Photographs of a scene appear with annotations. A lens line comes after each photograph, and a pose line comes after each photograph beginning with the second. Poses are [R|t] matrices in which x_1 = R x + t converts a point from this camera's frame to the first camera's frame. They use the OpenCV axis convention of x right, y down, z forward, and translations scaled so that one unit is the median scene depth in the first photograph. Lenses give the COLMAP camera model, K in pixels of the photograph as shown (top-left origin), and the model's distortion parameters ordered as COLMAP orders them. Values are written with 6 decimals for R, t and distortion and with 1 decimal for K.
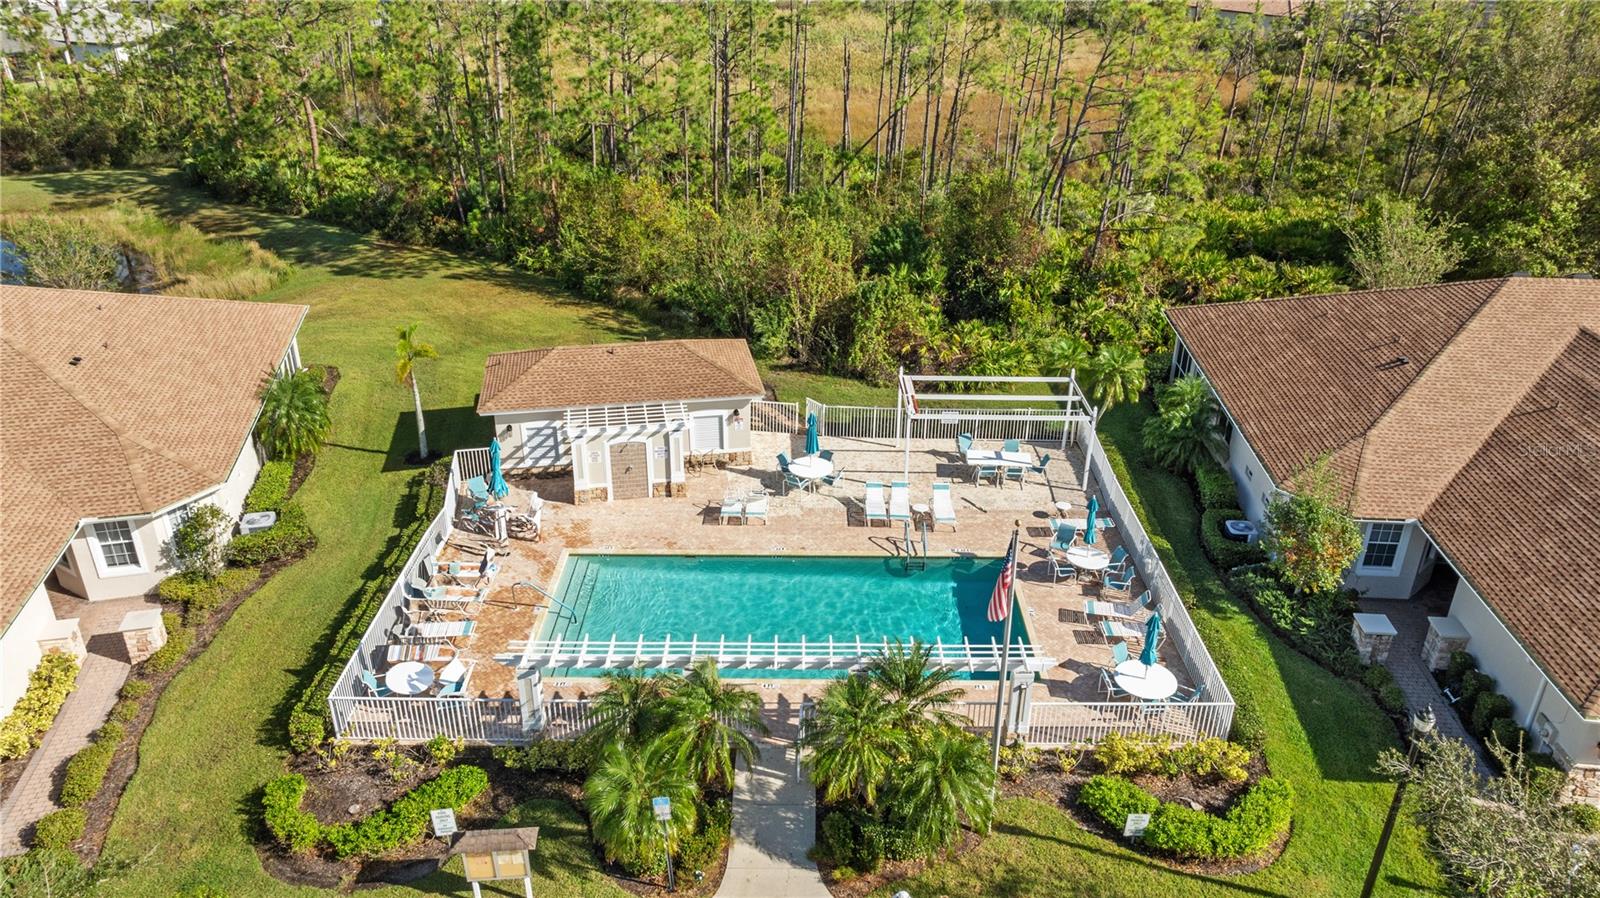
lens RADIAL K [[1101.3, 0, 842.9], [0, 1101.3, 451.2], [0, 0, 1]] dist [-0.008648, 0.000136]
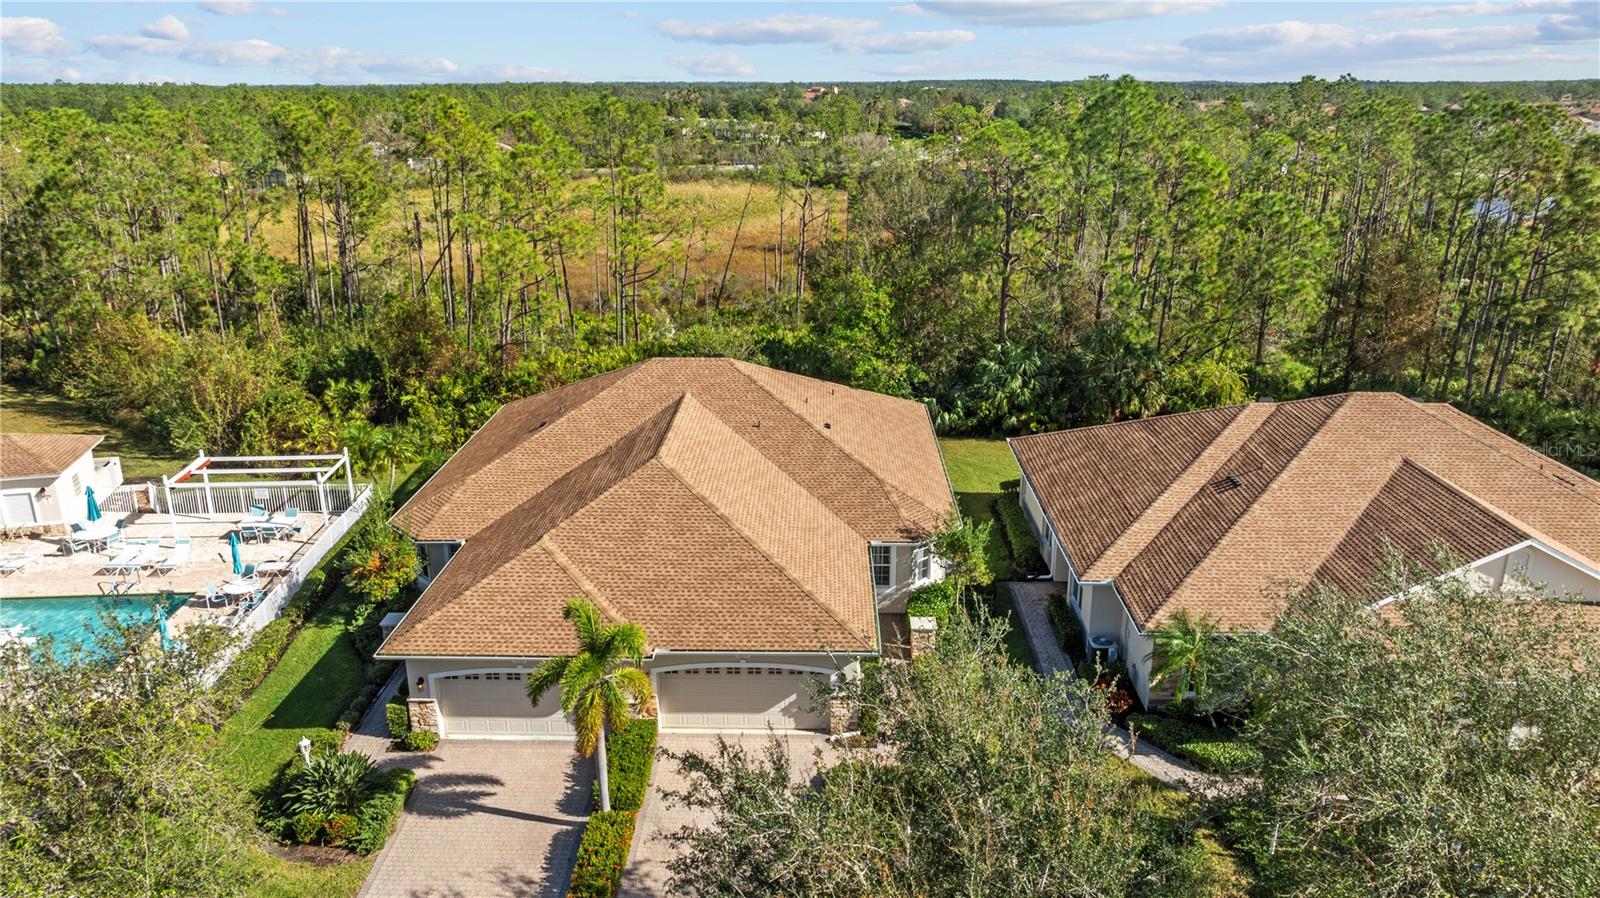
lens RADIAL K [[1101.3, 0, 842.9], [0, 1101.3, 451.2], [0, 0, 1]] dist [-0.008648, 0.000136]
pose [[0.998149, -0.030851, 0.052419, 0.714806], [0.038163, 0.988729, -0.144774, 0.129369], [-0.047361, 0.146506, 0.988075, -0.222553]]
